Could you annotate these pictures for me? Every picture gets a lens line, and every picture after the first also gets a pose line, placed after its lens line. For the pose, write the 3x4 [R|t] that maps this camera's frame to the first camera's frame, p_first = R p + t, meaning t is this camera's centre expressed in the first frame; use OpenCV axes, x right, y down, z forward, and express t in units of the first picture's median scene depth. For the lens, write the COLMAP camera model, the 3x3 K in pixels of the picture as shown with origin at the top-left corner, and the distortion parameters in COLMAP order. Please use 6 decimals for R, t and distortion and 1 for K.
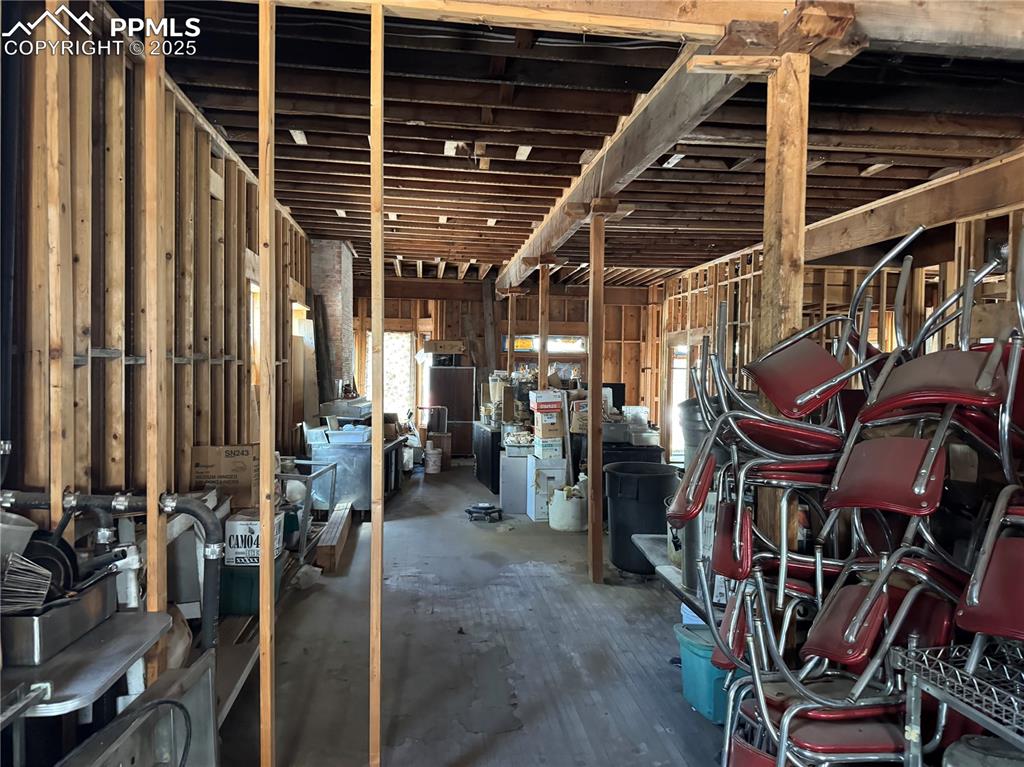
lens RADIAL K [[719.5, 0, 502.1], [0, 719.5, 384.9], [0, 0, 1]] dist [0.093395, -0.007893]
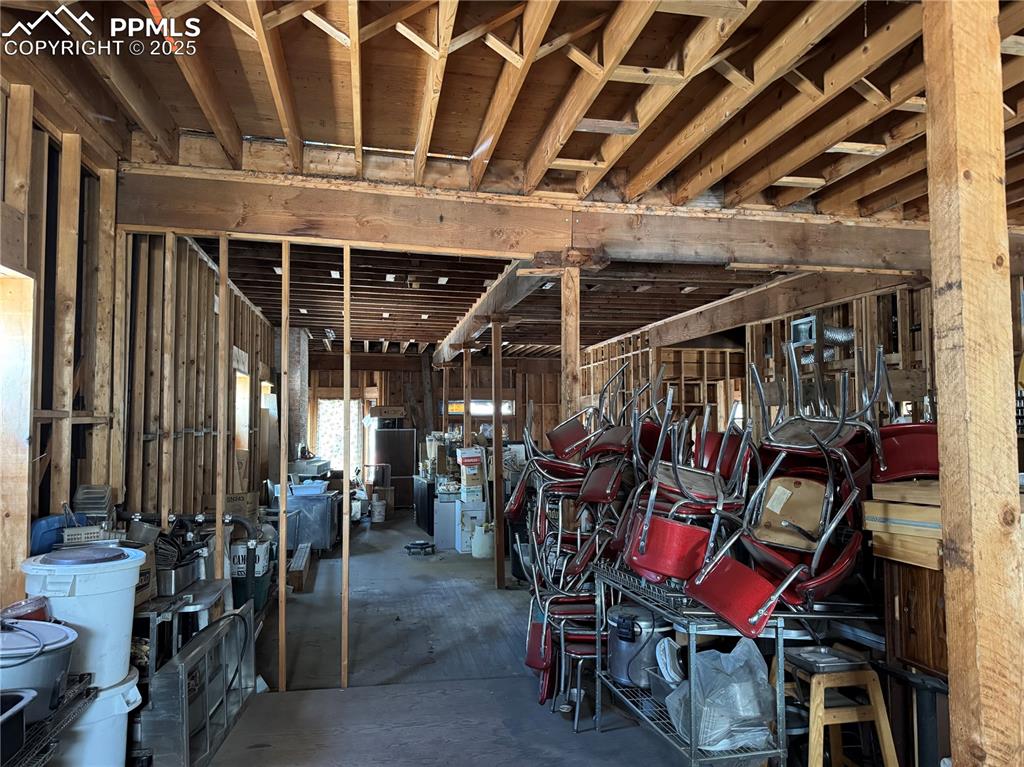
lens RADIAL K [[719.5, 0, 521.8], [0, 719.5, 379.3], [0, 0, 1]] dist [0.093395, -0.007893]
pose [[0.994849, -0.012429, 0.100605, 0.027467], [0.021136, 0.996076, -0.085943, -0.001747], [-0.099142, 0.087627, 0.991208, -0.282100]]
